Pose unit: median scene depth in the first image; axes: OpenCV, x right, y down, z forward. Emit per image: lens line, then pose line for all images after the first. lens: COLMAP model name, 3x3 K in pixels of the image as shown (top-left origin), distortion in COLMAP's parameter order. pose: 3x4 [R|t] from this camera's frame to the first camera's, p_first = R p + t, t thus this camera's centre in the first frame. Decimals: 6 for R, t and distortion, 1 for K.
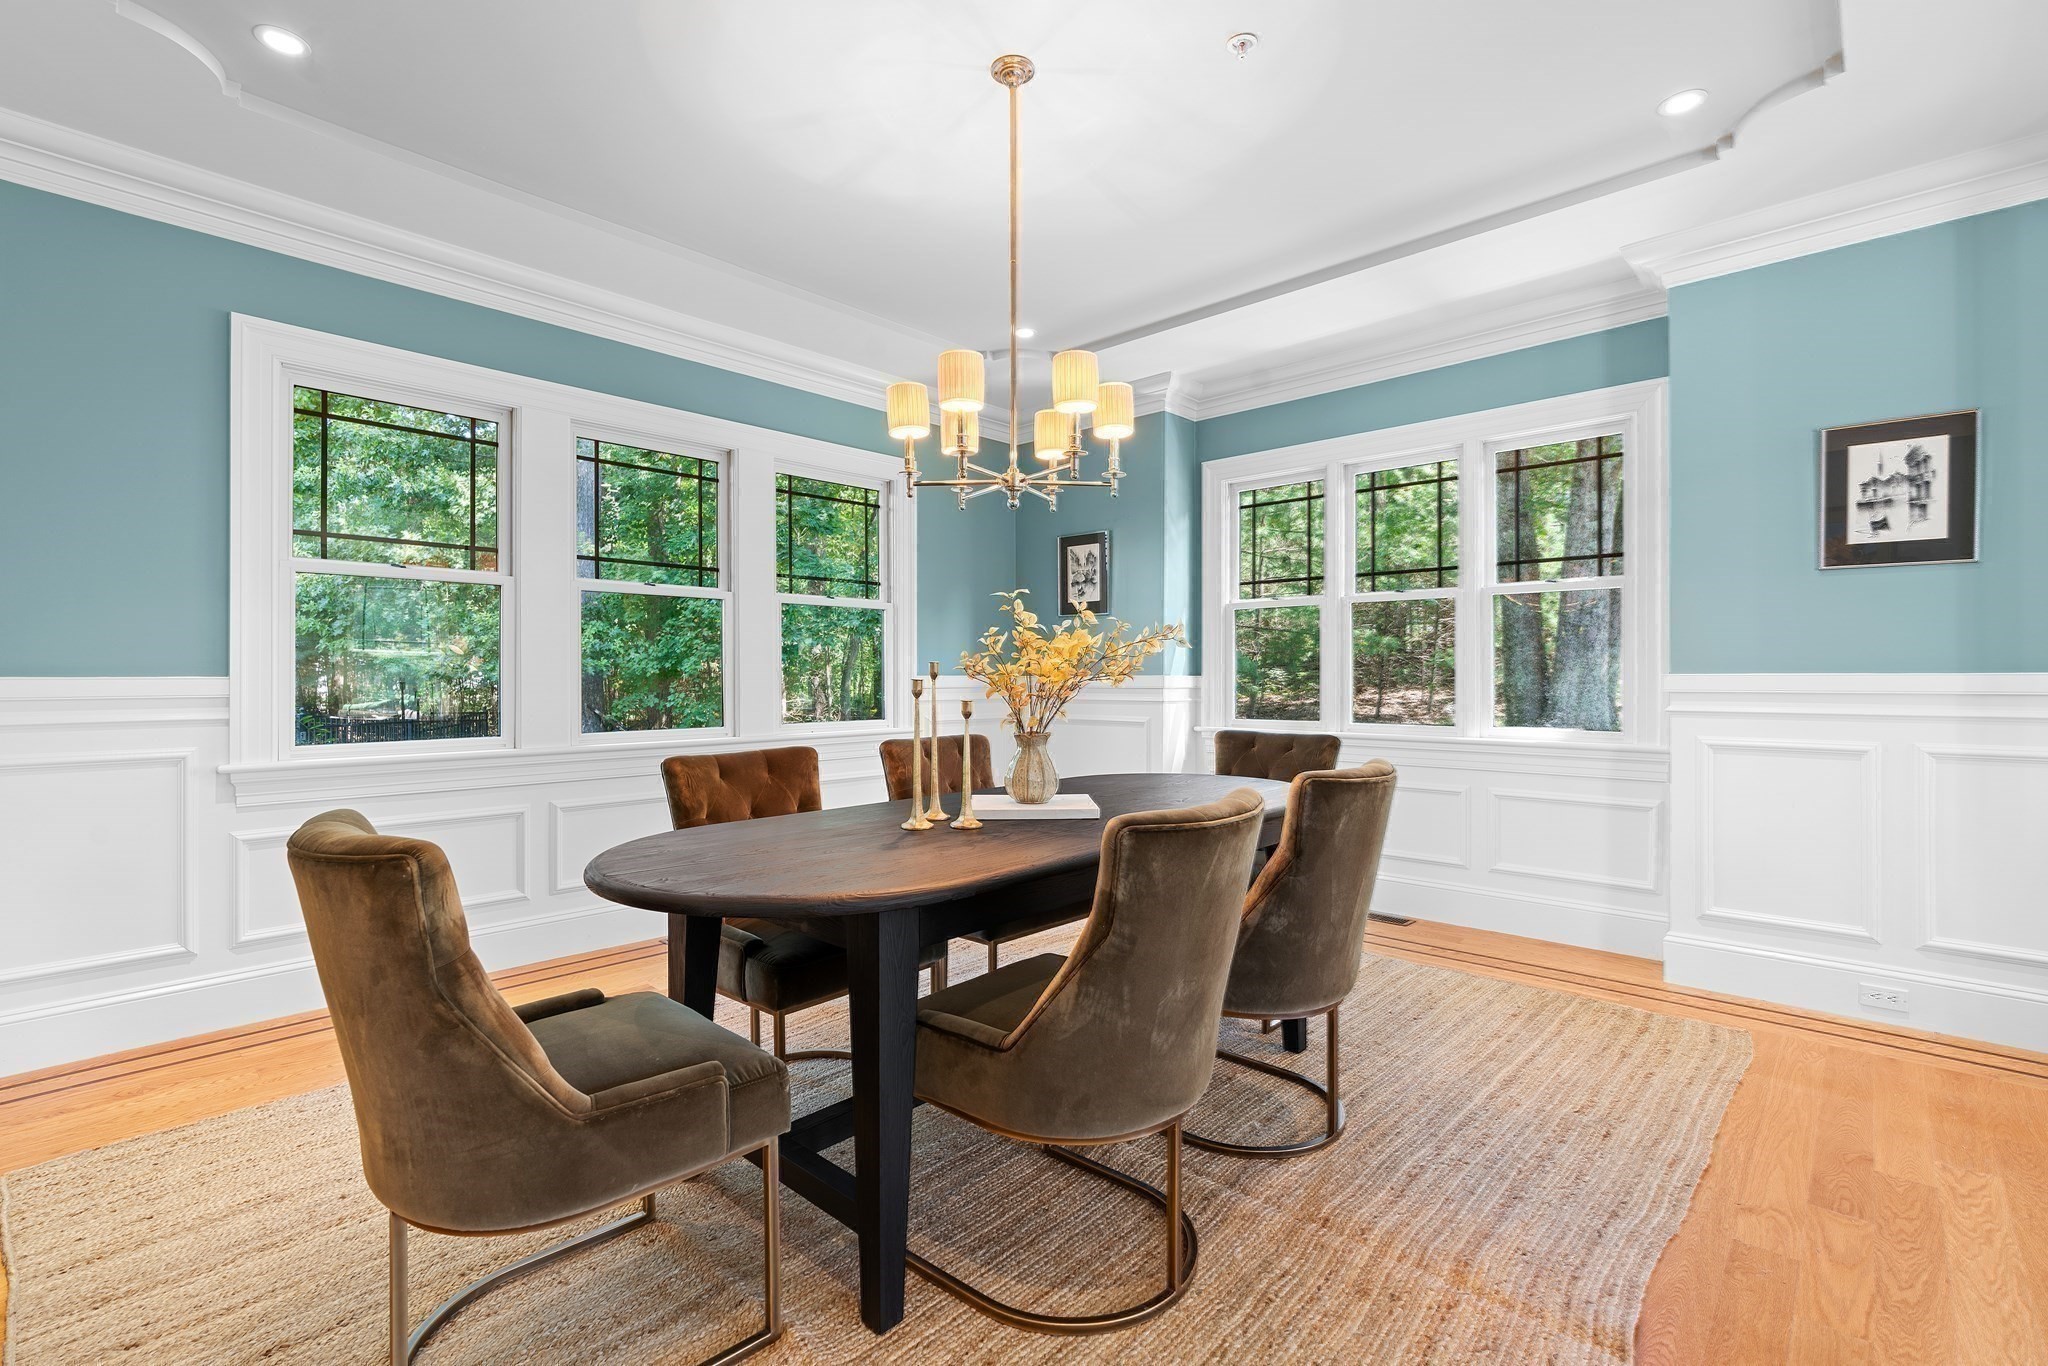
lens RADIAL K [[920.8, 0, 1037.4], [0, 920.8, 682.3], [0, 0, 1]] dist [-0.011922, 0.000848]
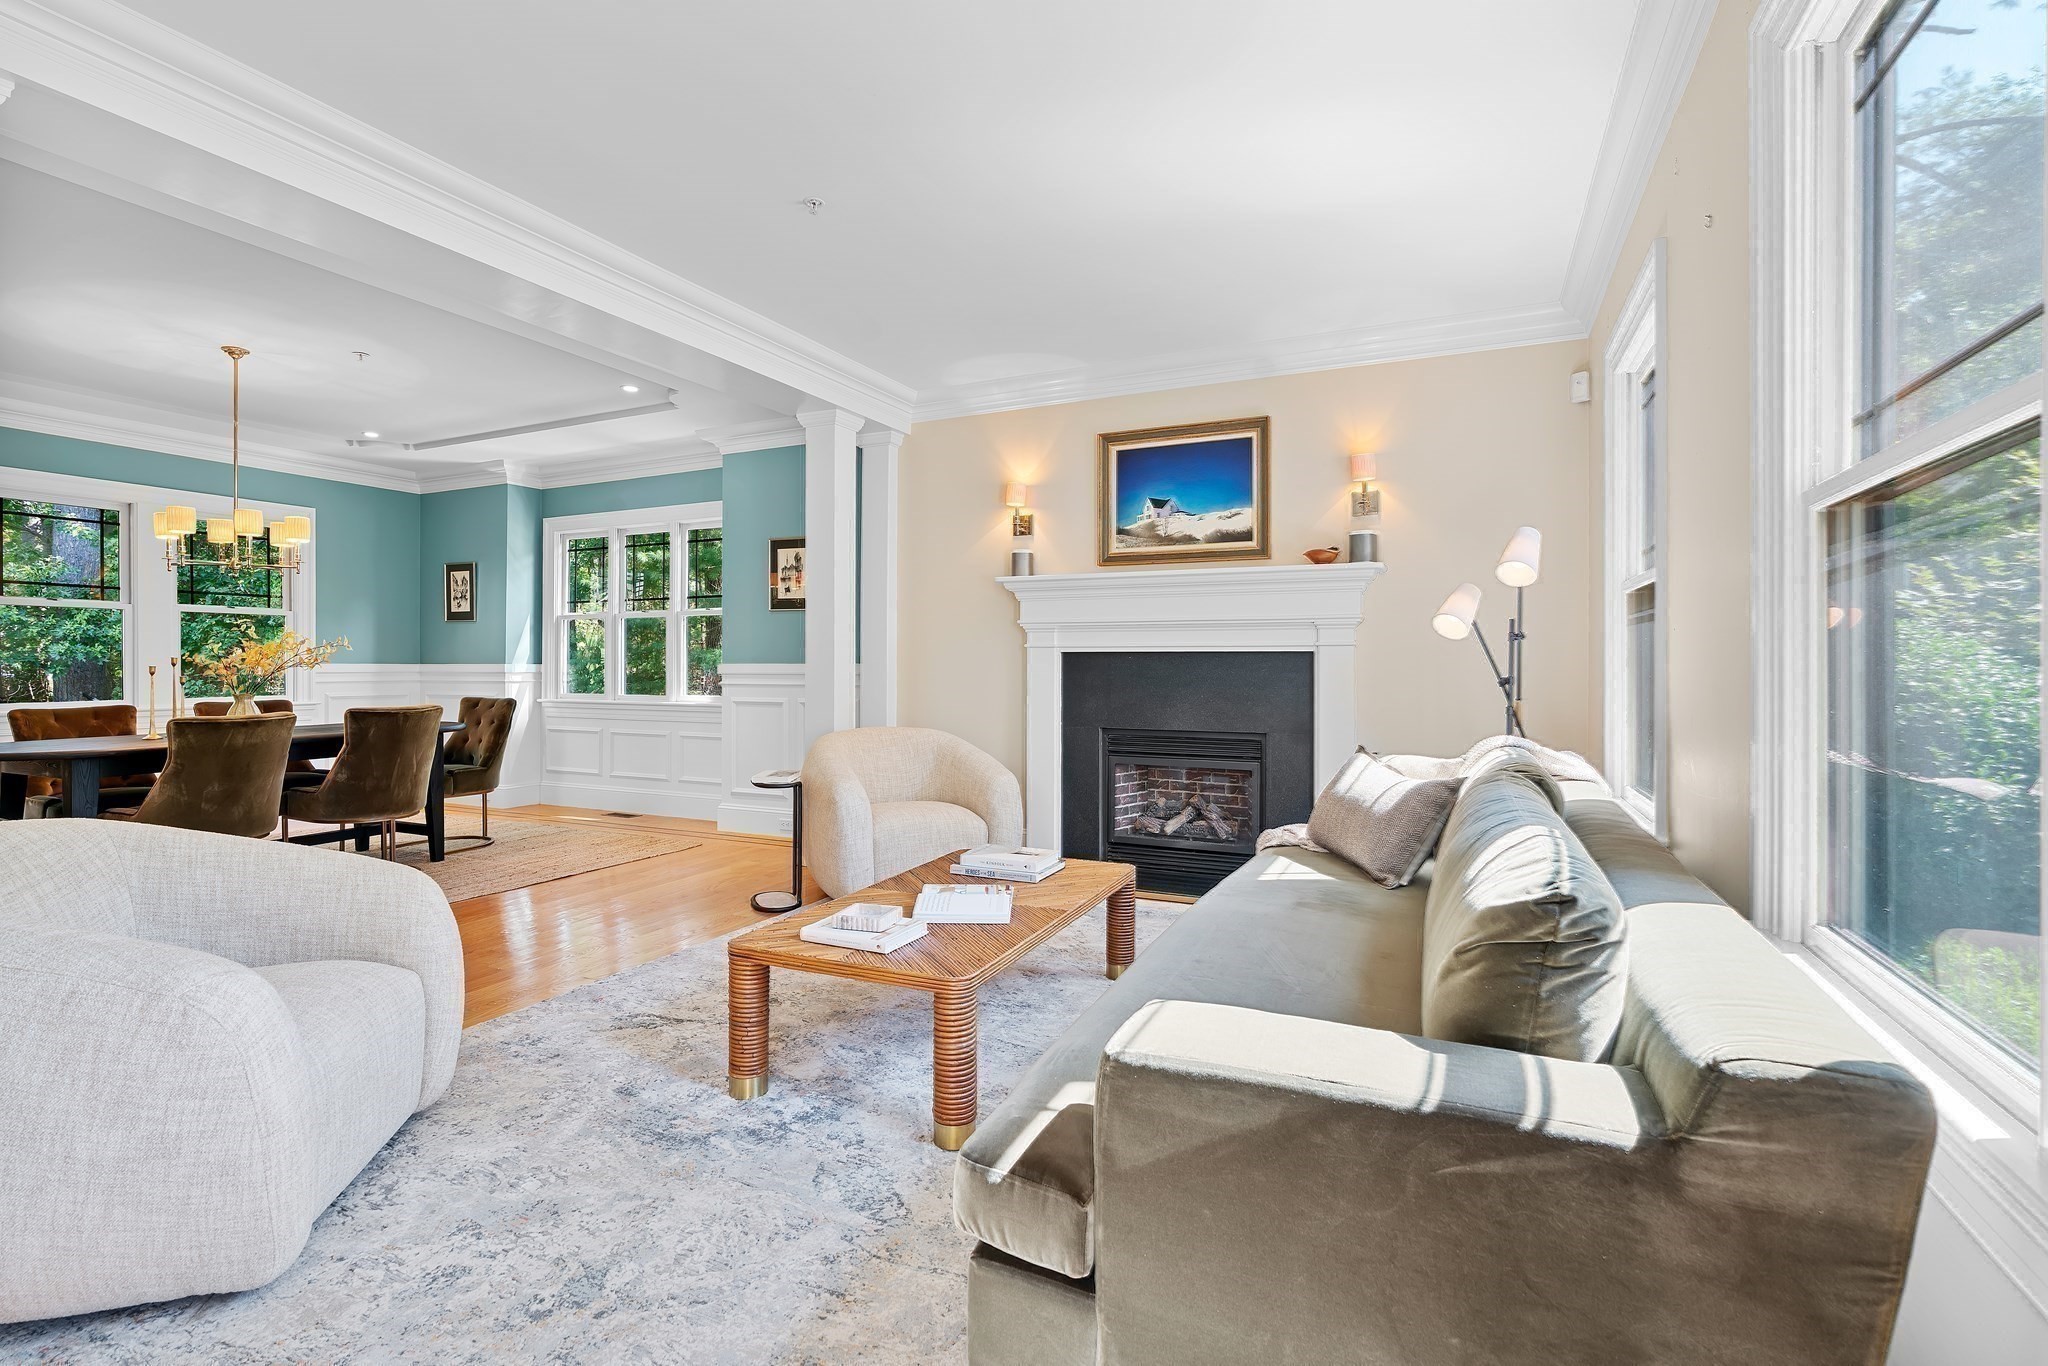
lens RADIAL K [[920.8, 0, 1007.6], [0, 920.8, 666.7], [0, 0, 1]] dist [-0.011922, 0.000848]
pose [[0.954733, 0.001778, 0.297459, 0.471902], [-0.000709, 0.999993, -0.003703, 0.002483], [-0.297463, 0.003324, 0.954728, -0.646678]]
